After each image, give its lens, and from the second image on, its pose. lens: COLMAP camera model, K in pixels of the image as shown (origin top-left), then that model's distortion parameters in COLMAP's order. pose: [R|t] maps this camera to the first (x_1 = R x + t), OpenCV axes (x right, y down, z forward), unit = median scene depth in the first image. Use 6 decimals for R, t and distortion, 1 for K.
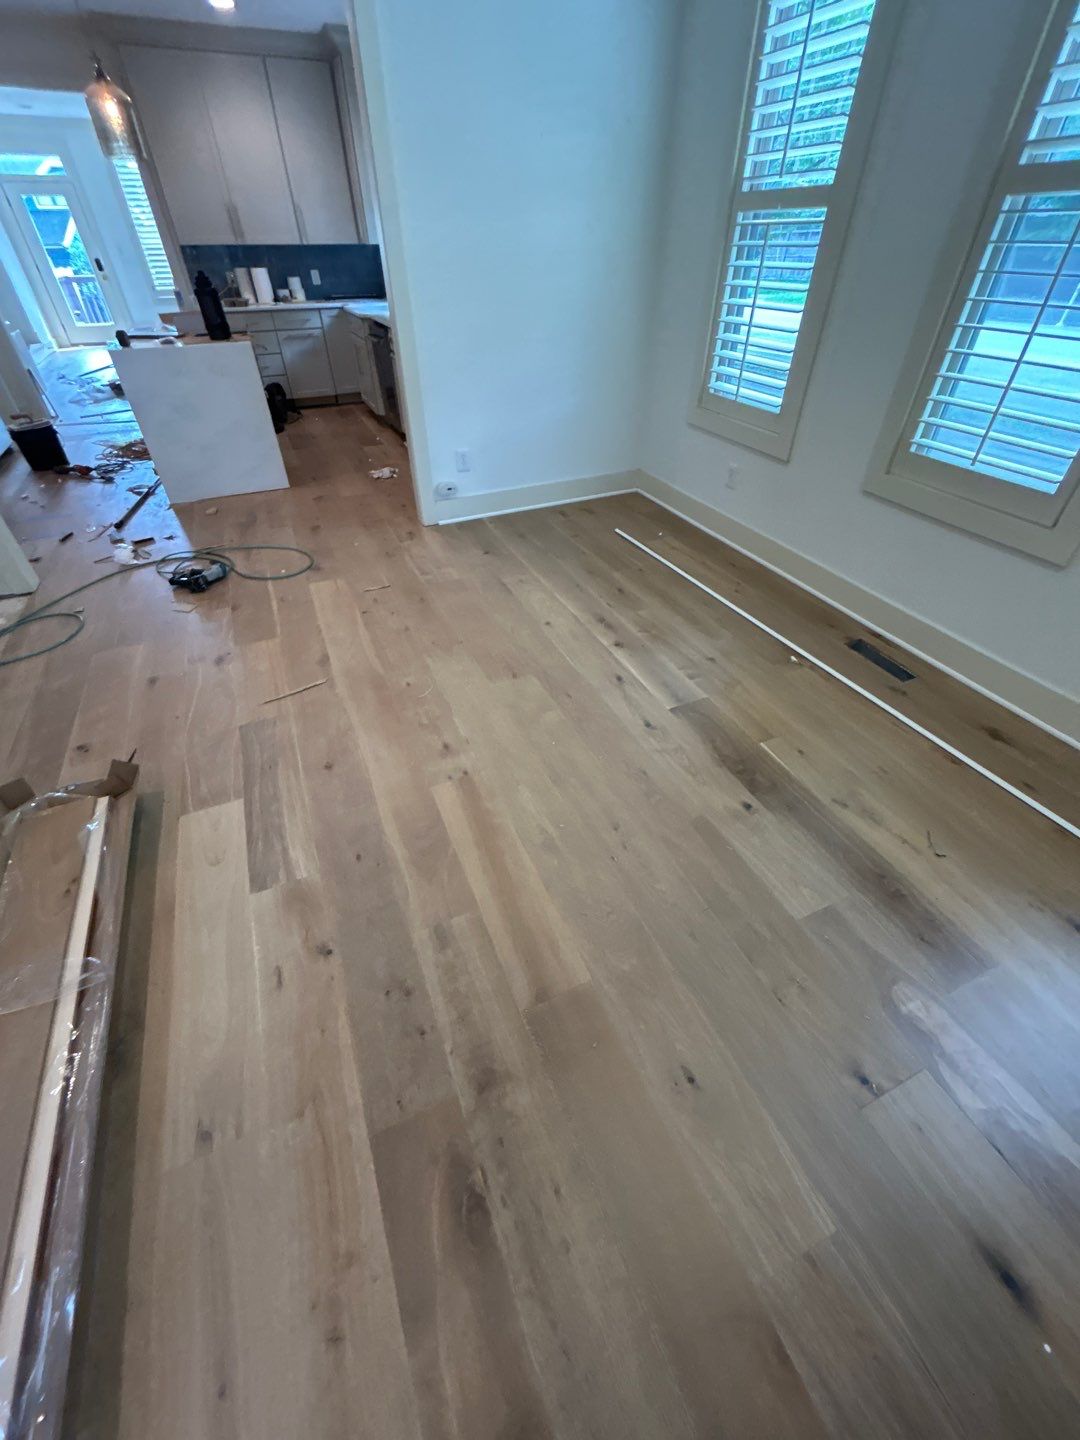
lens RADIAL K [[583.1, 0, 544.6], [0, 583.1, 717.7], [0, 0, 1]] dist [0.004147, 0.000088]
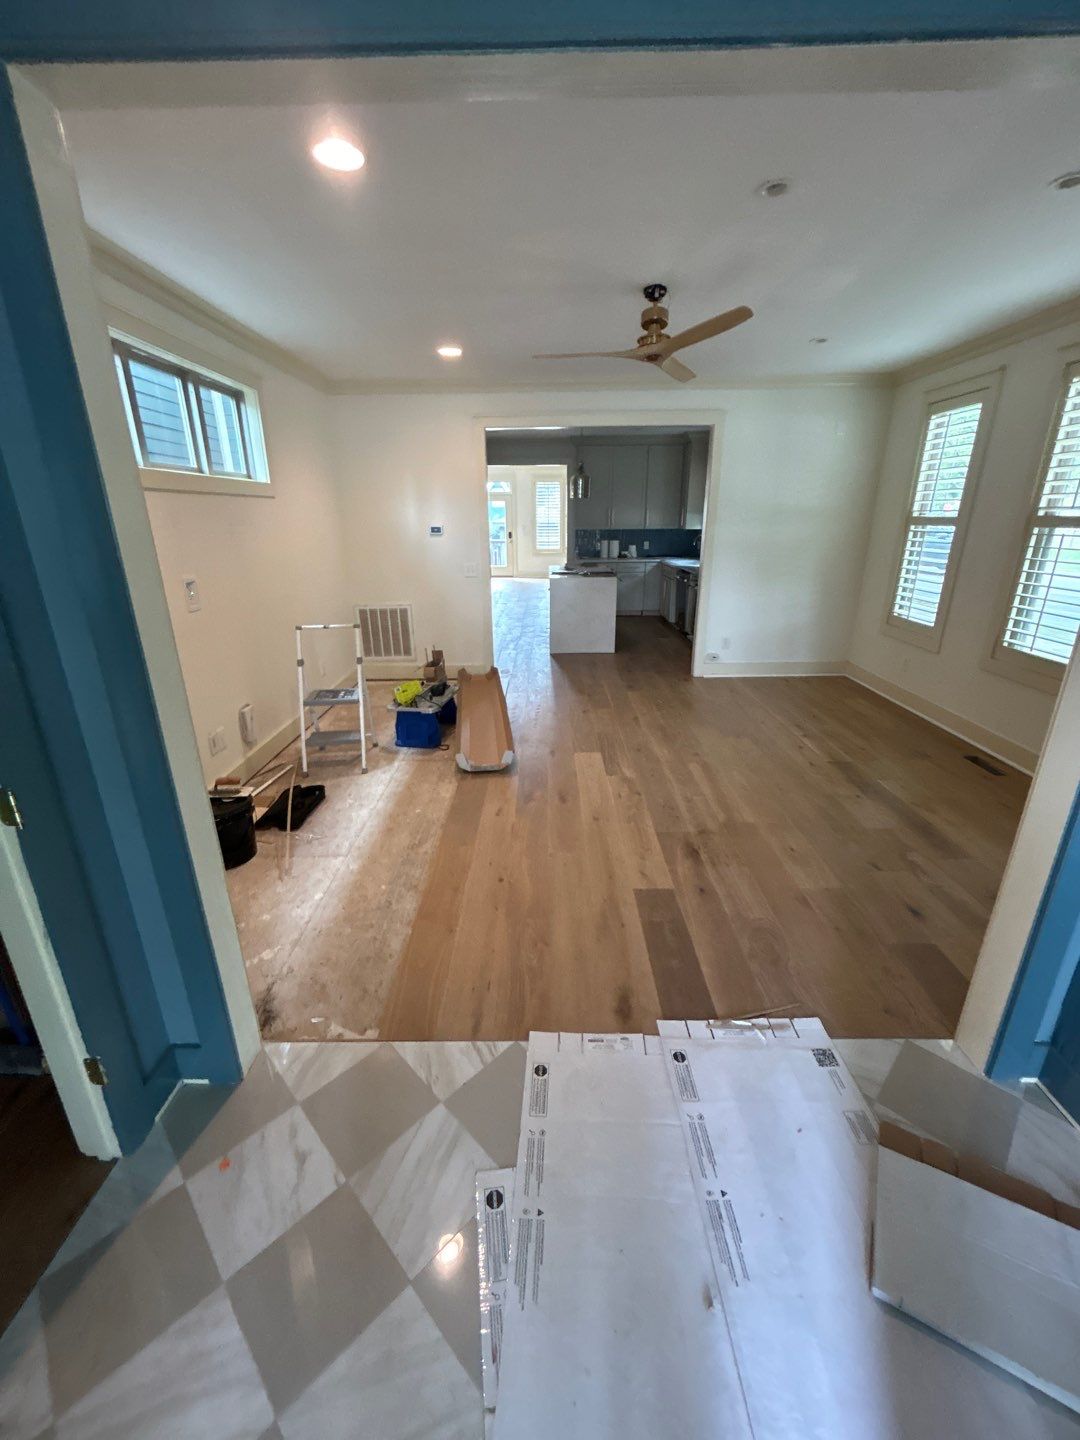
lens RADIAL K [[583.1, 0, 539.5], [0, 583.1, 720.9], [0, 0, 1]] dist [0.004147, 0.000088]
pose [[0.908656, 0.138357, -0.393957, 0.090120], [-0.262951, 0.922523, -0.282504, 0.530320], [0.324348, 0.360290, 0.874637, -0.772573]]
